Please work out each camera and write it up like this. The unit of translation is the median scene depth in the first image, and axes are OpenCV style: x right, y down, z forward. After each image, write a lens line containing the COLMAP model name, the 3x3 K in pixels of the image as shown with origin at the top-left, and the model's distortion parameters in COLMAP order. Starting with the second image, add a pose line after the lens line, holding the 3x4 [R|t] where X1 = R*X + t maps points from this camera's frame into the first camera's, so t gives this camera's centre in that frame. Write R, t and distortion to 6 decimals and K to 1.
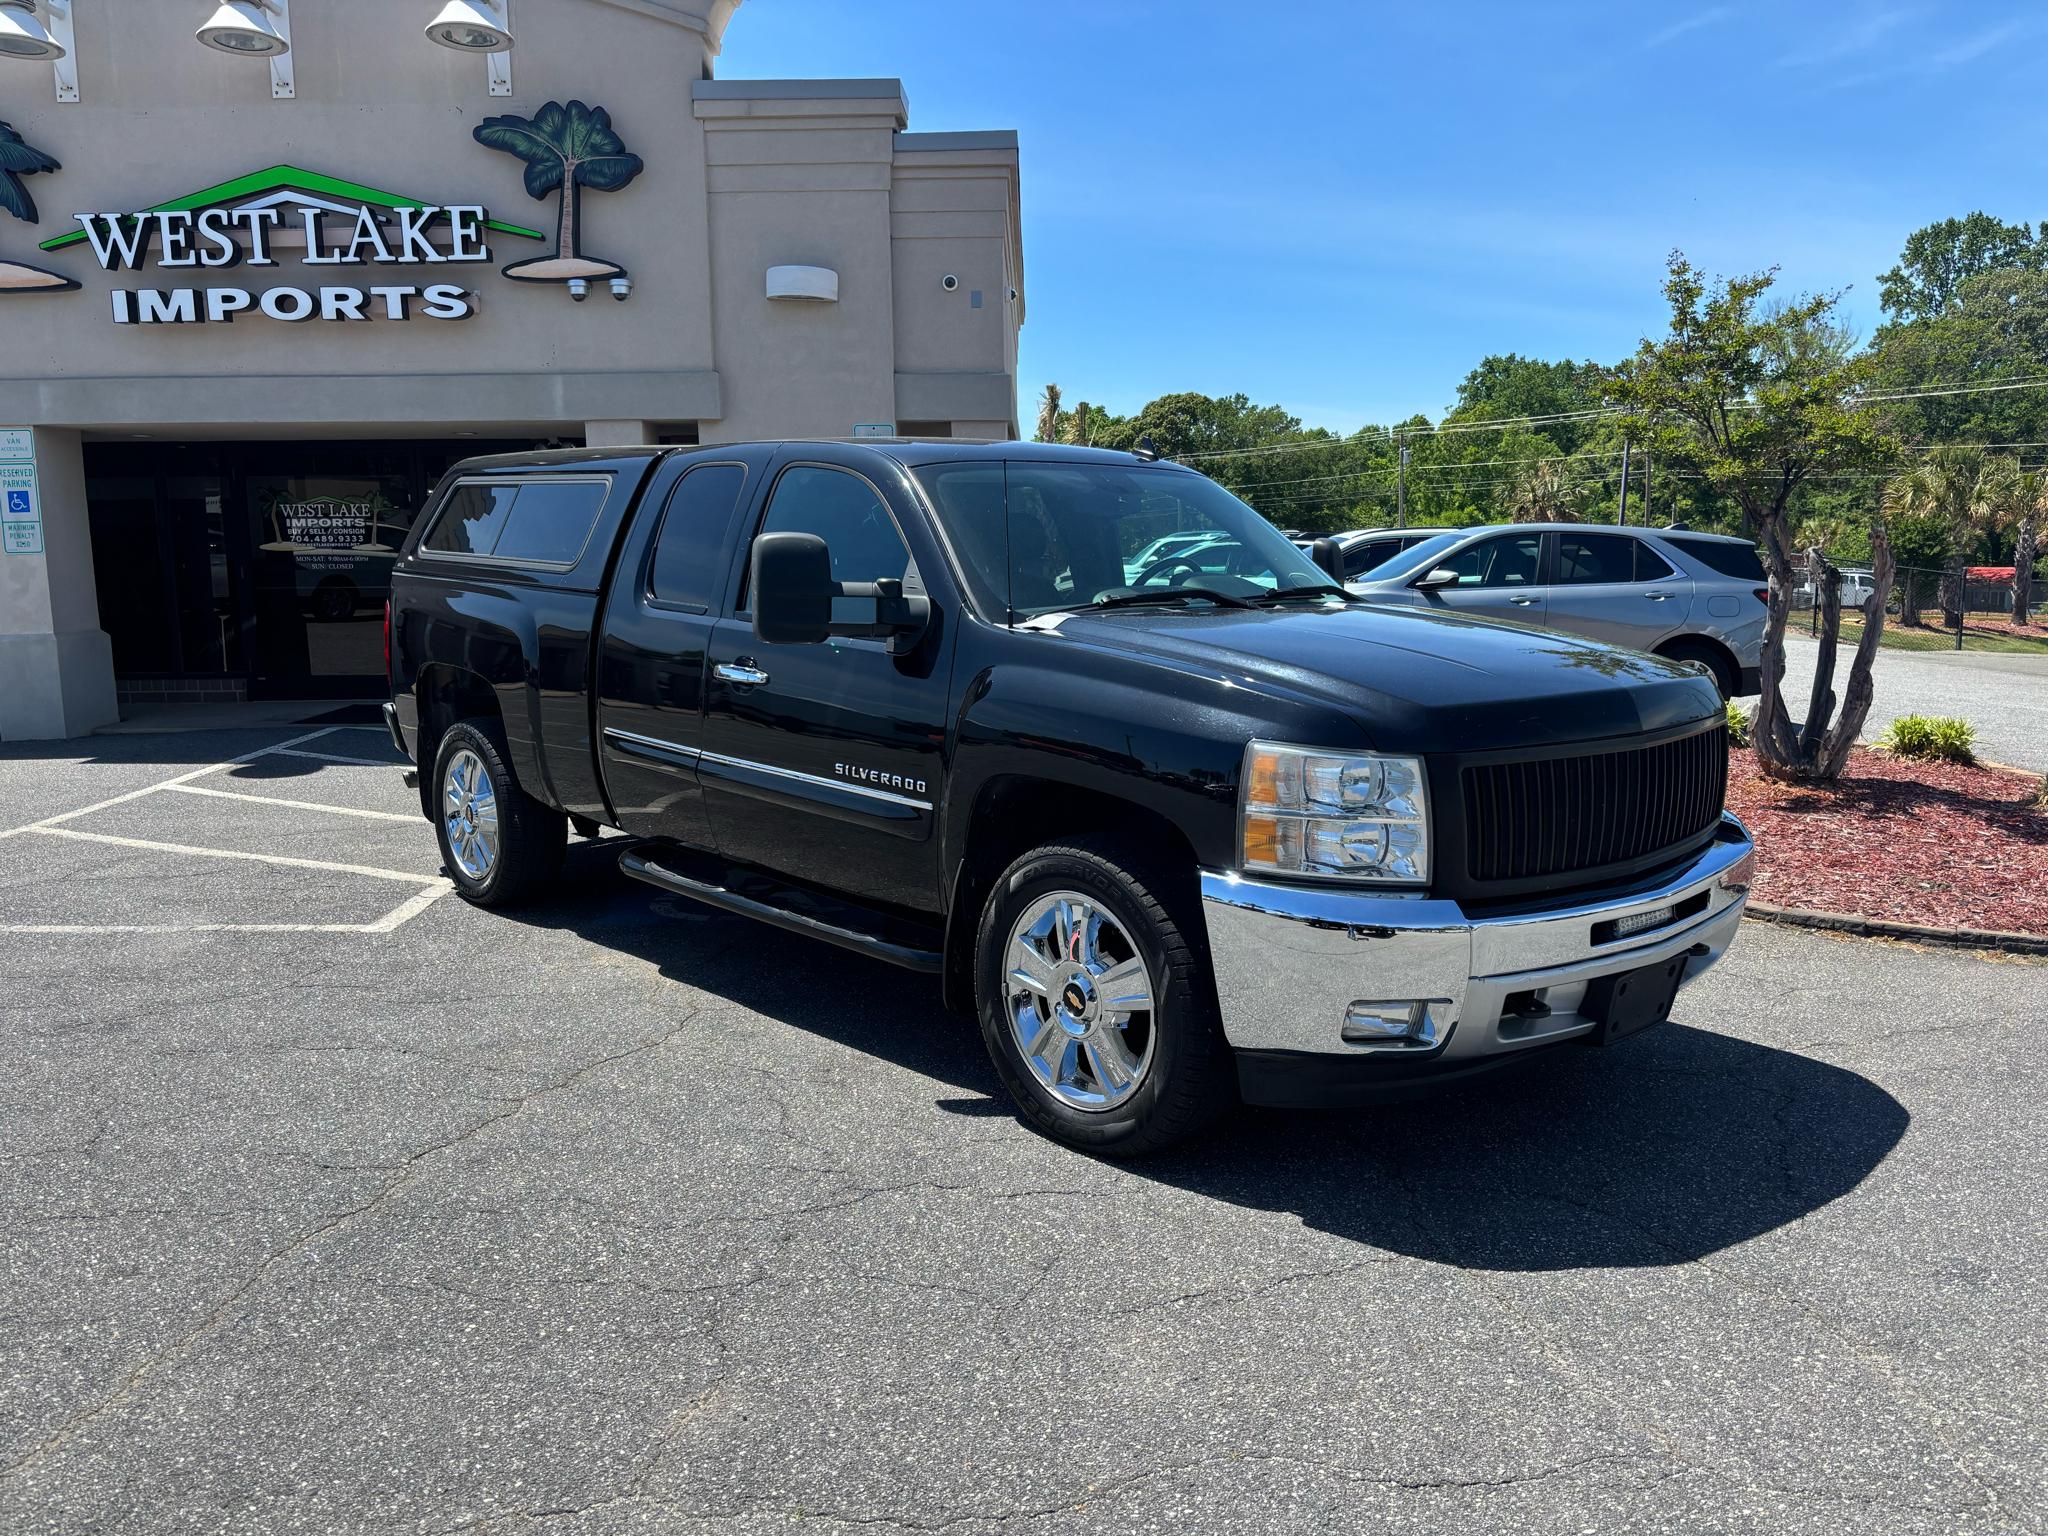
lens RADIAL K [[1554.2, 0, 1034.7], [0, 1554.2, 762.8], [0, 0, 1]] dist [0.040711, -0.044818]
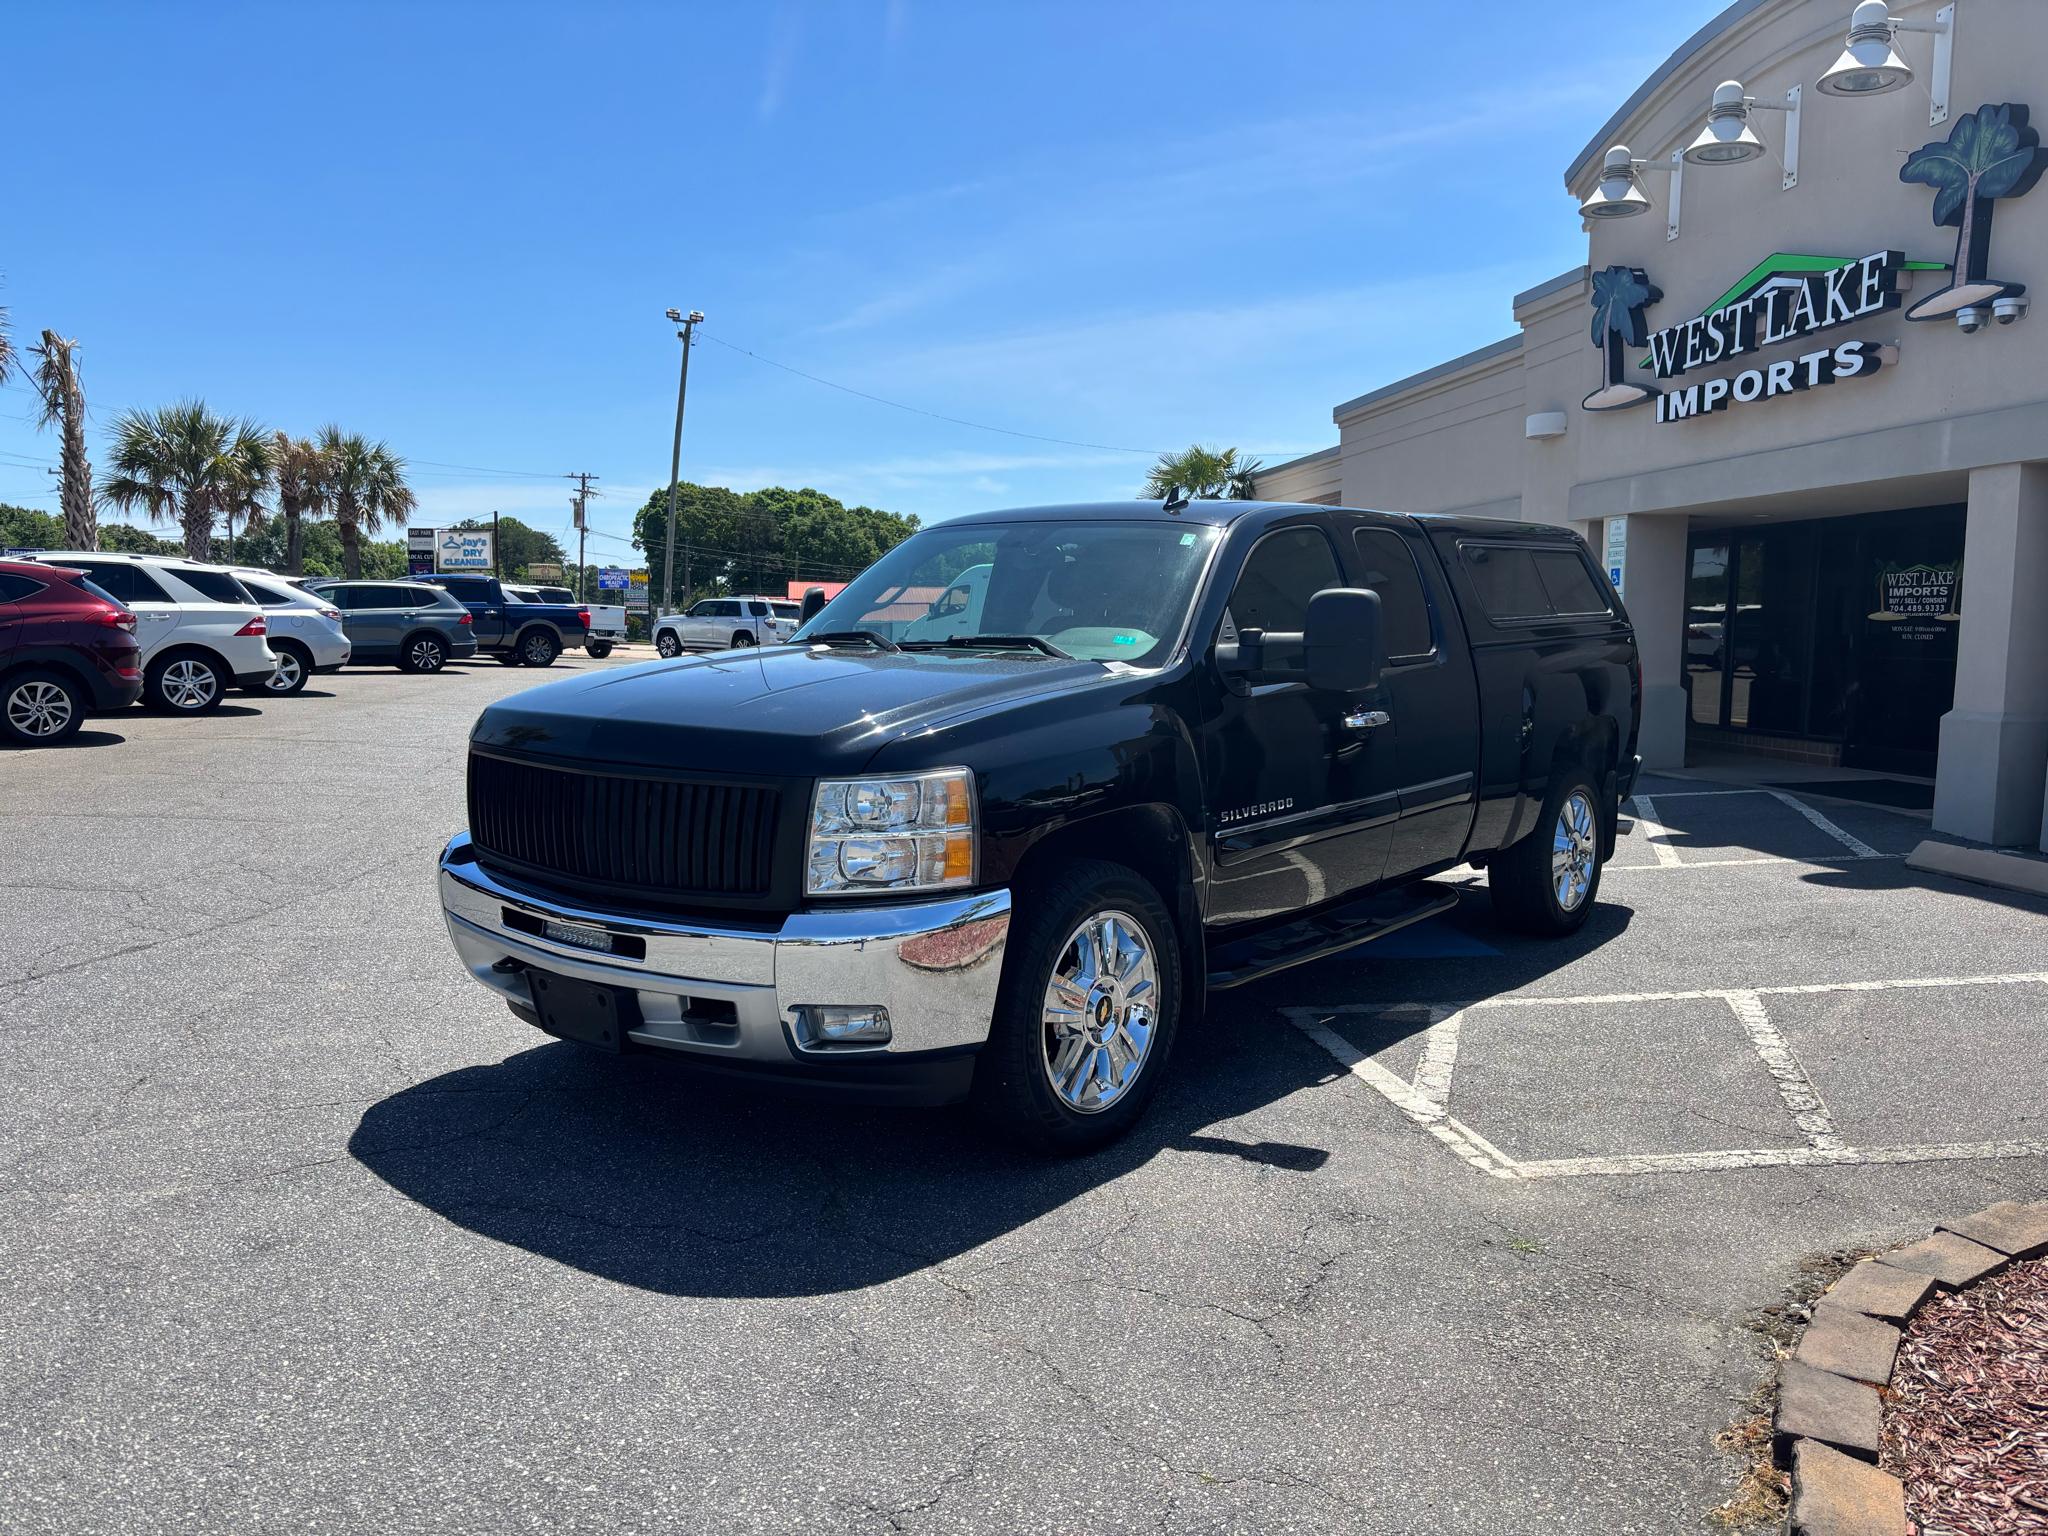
lens RADIAL K [[1554.2, 0, 1040.0], [0, 1554.2, 770.9], [0, 0, 1]] dist [0.040711, -0.044818]
pose [[0.162485, 0.102846, -0.981336, 0.509844], [-0.149093, 0.985693, 0.078617, -0.048514], [0.975382, 0.133536, 0.175494, 0.383248]]
